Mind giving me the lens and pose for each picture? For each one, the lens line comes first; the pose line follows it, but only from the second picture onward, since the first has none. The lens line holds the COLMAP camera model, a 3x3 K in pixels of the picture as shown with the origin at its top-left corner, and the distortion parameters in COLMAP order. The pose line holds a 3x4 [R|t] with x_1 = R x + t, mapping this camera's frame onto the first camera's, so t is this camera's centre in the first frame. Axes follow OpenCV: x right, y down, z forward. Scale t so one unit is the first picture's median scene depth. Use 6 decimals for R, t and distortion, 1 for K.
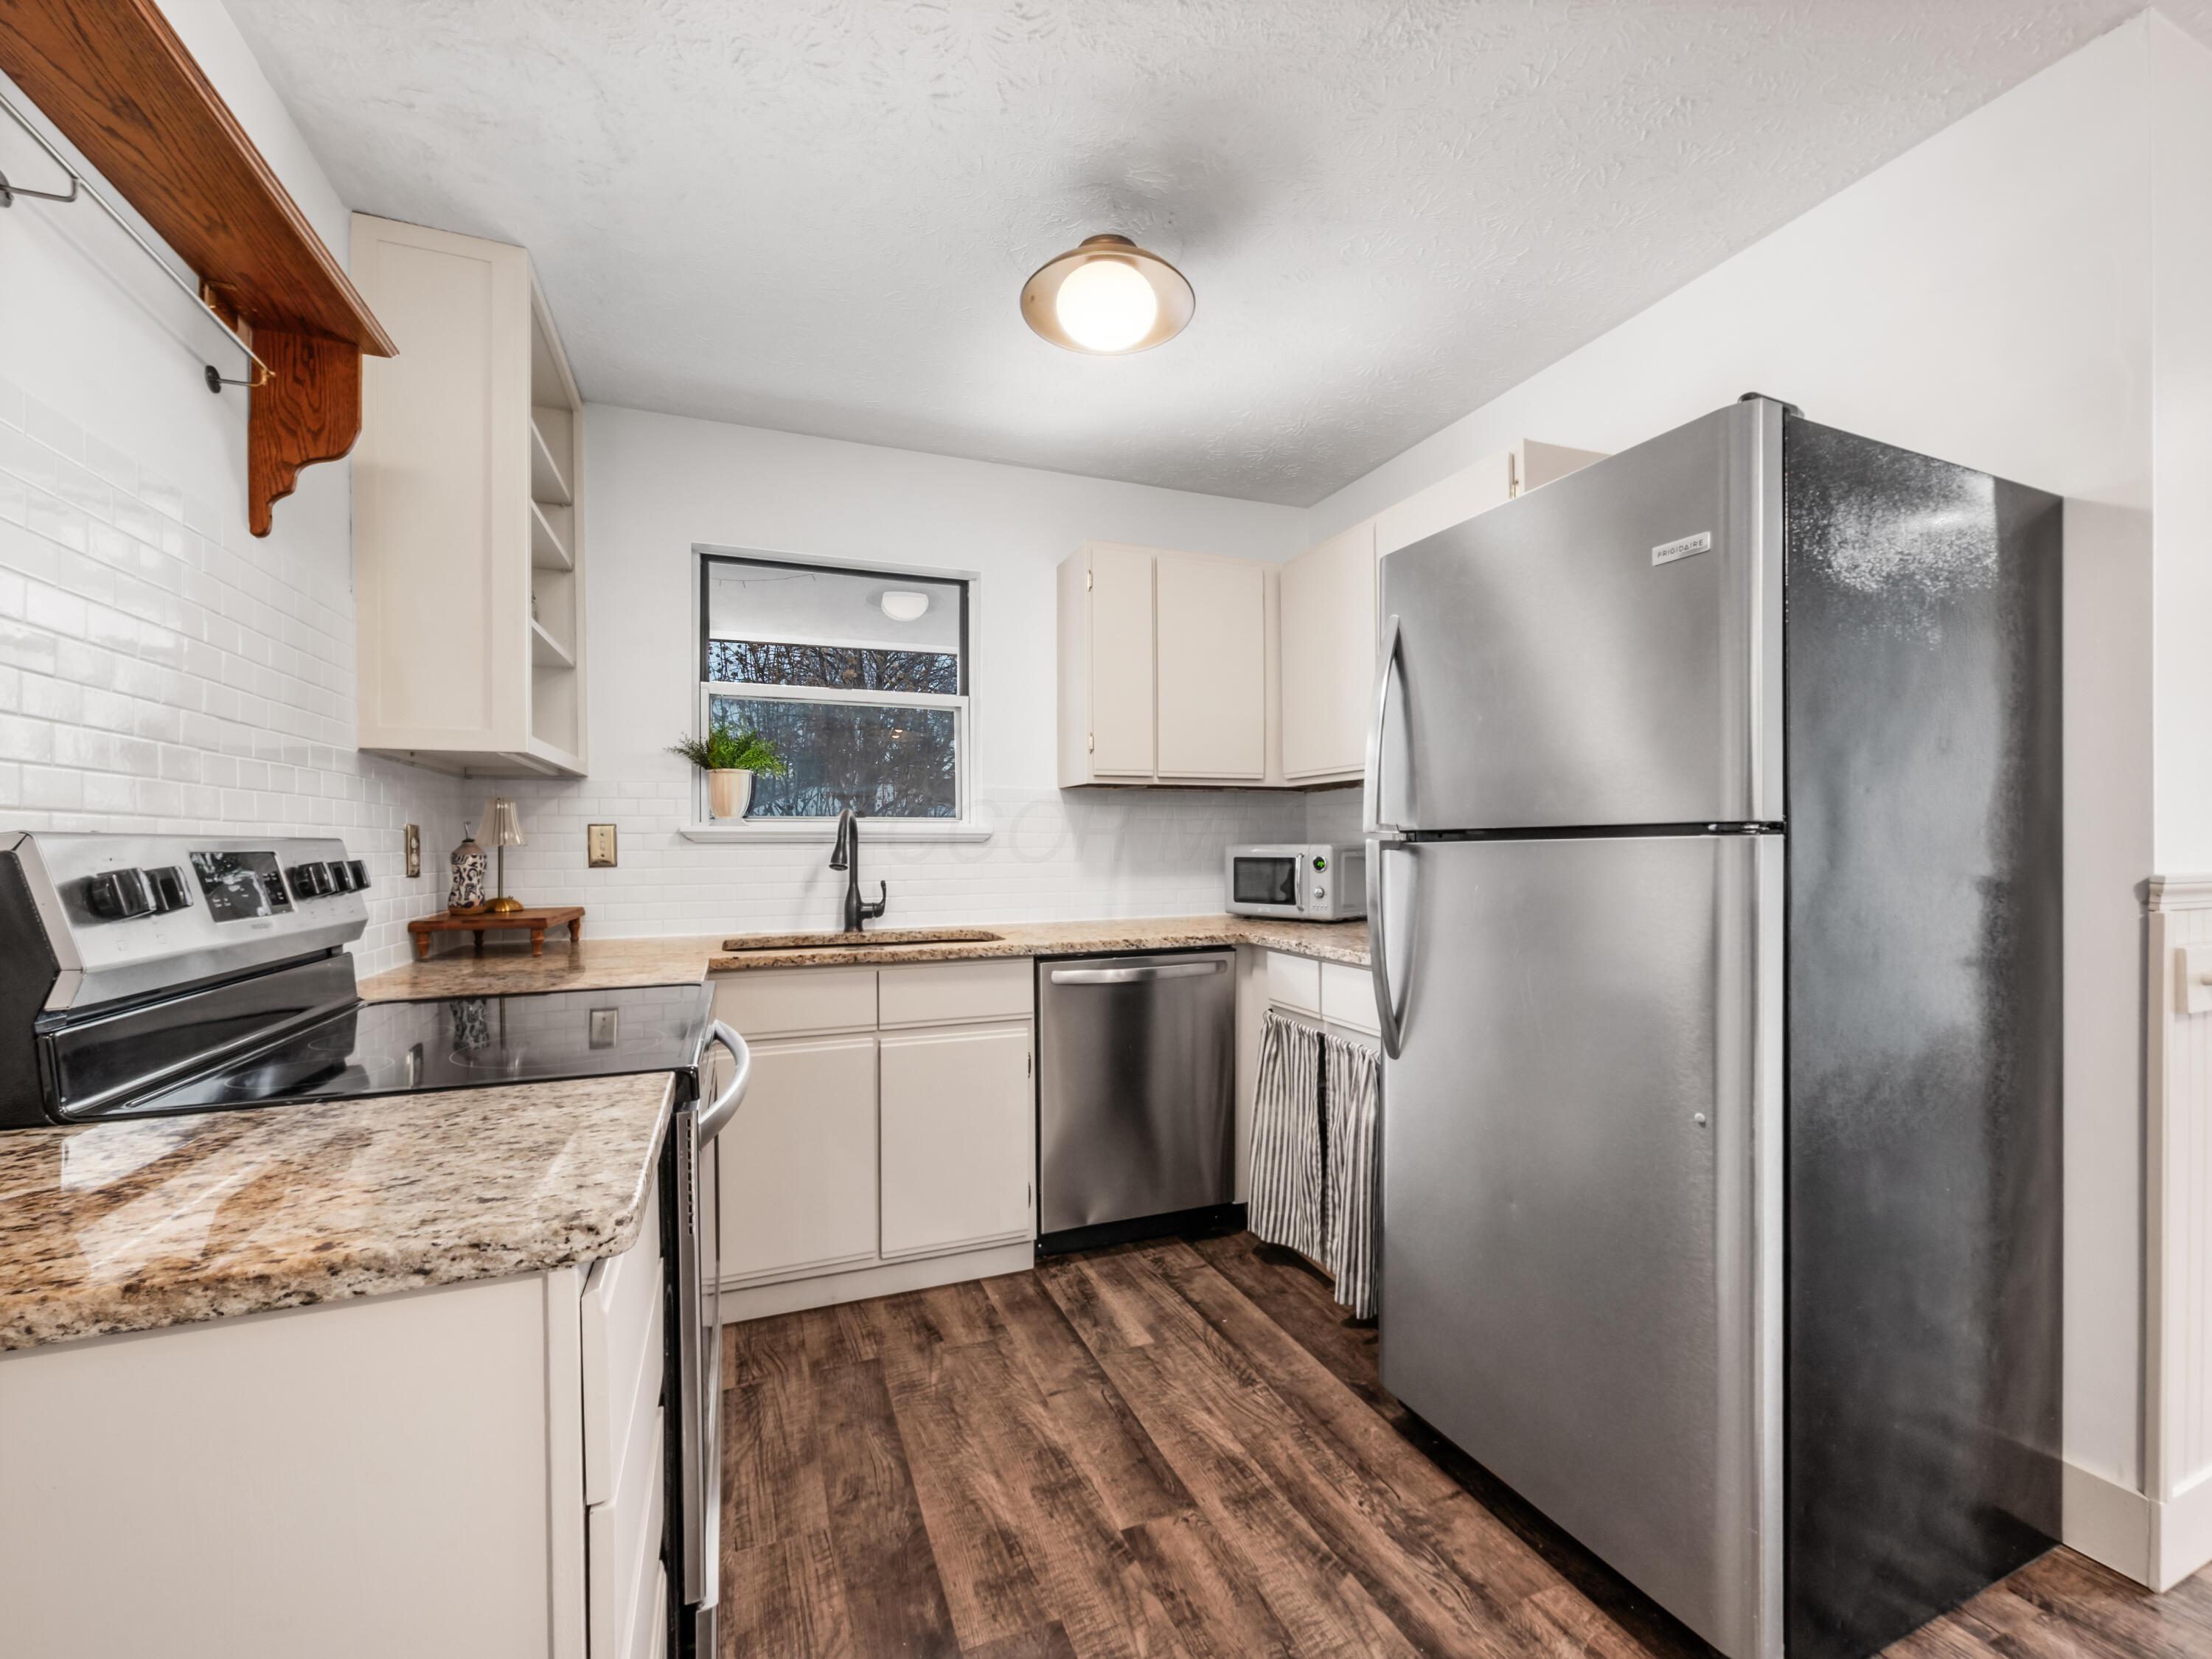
lens RADIAL K [[917.1, 0, 1113.6], [0, 917.1, 847.2], [0, 0, 1]] dist [-0.005570, 0.000819]
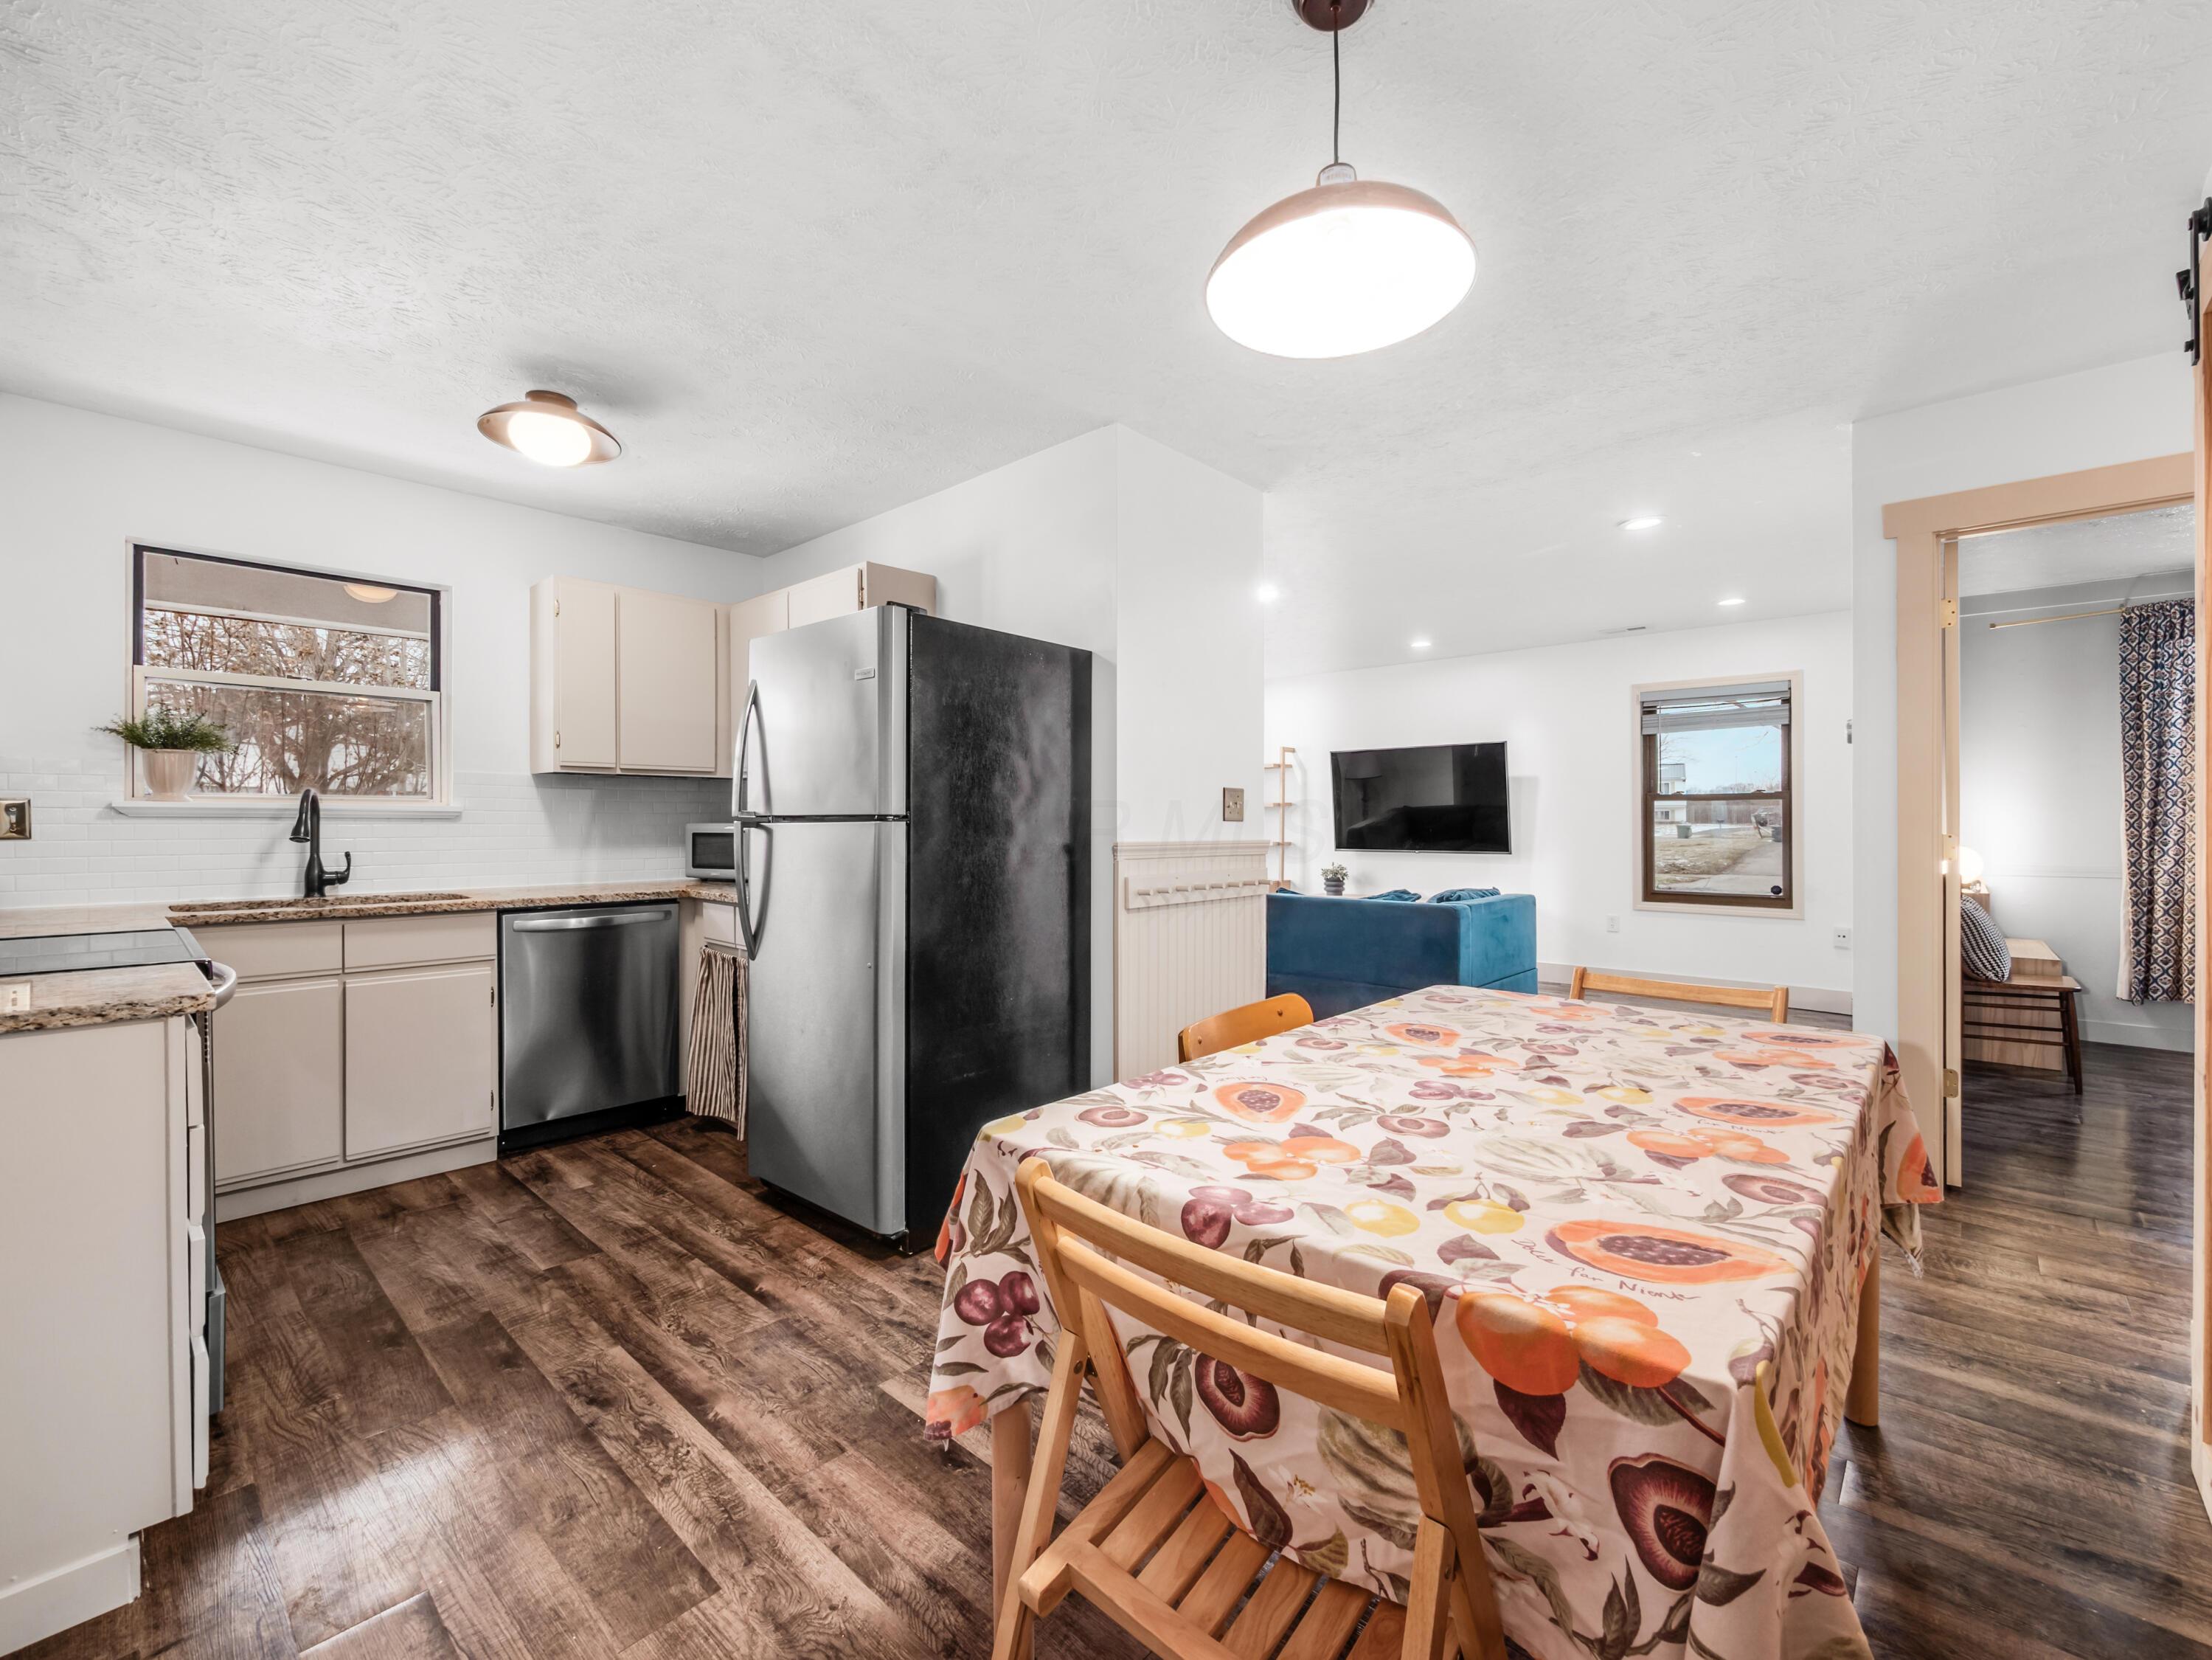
lens RADIAL K [[936.2, 0, 1106.0], [0, 936.2, 830.0], [0, 0, 1]] dist [-0.005654, 0.000421]
pose [[0.903725, 0.004180, 0.428093, 0.127666], [-0.007238, 0.999959, 0.005517, -0.004713], [-0.428052, -0.008084, 0.903718, -0.551588]]
